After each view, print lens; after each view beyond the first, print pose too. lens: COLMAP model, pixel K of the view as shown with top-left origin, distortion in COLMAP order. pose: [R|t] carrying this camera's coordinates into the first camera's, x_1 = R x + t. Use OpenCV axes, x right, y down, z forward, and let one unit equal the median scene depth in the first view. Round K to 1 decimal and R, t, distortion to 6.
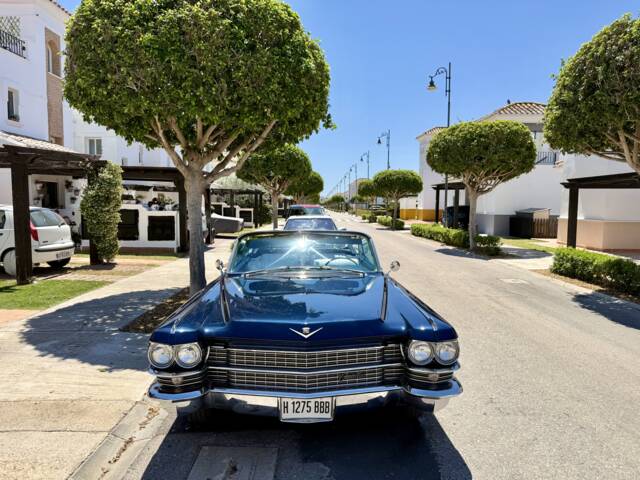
lens RADIAL K [[462.9, 0, 325.5], [0, 462.9, 230.2], [0, 0, 1]] dist [0.036153, -0.047311]
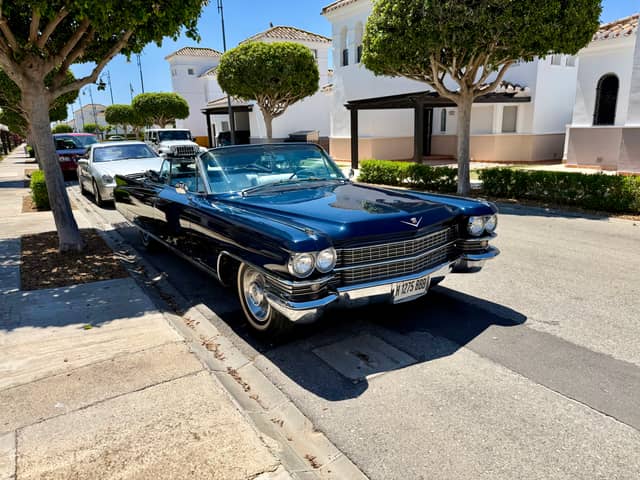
lens RADIAL K [[462.9, 0, 329.1], [0, 462.9, 237.4], [0, 0, 1]] dist [0.036153, -0.047311]
pose [[0.837030, -0.151859, 0.525662, -0.417039], [0.064668, 0.981437, 0.180555, 0.023842], [-0.543323, -0.117137, 0.831312, 0.097330]]
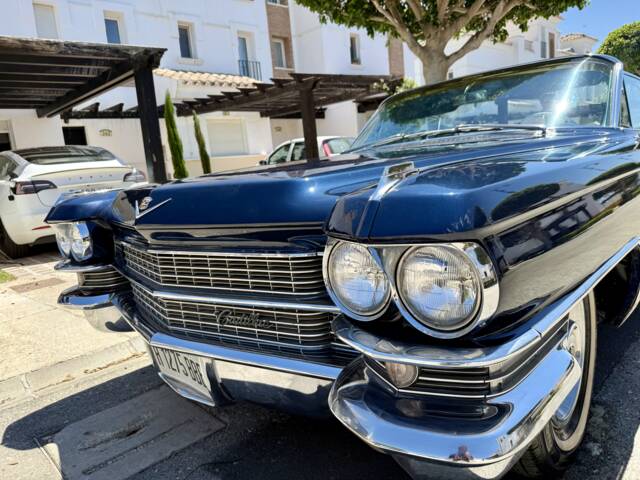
lens RADIAL K [[462.9, 0, 323.1], [0, 462.9, 238.3], [0, 0, 1]] dist [0.036153, -0.047311]
pose [[0.692903, 0.047383, -0.719473, 0.215715], [0.050600, 0.992183, 0.114074, 0.109105], [0.719253, -0.115448, 0.685089, 0.422959]]
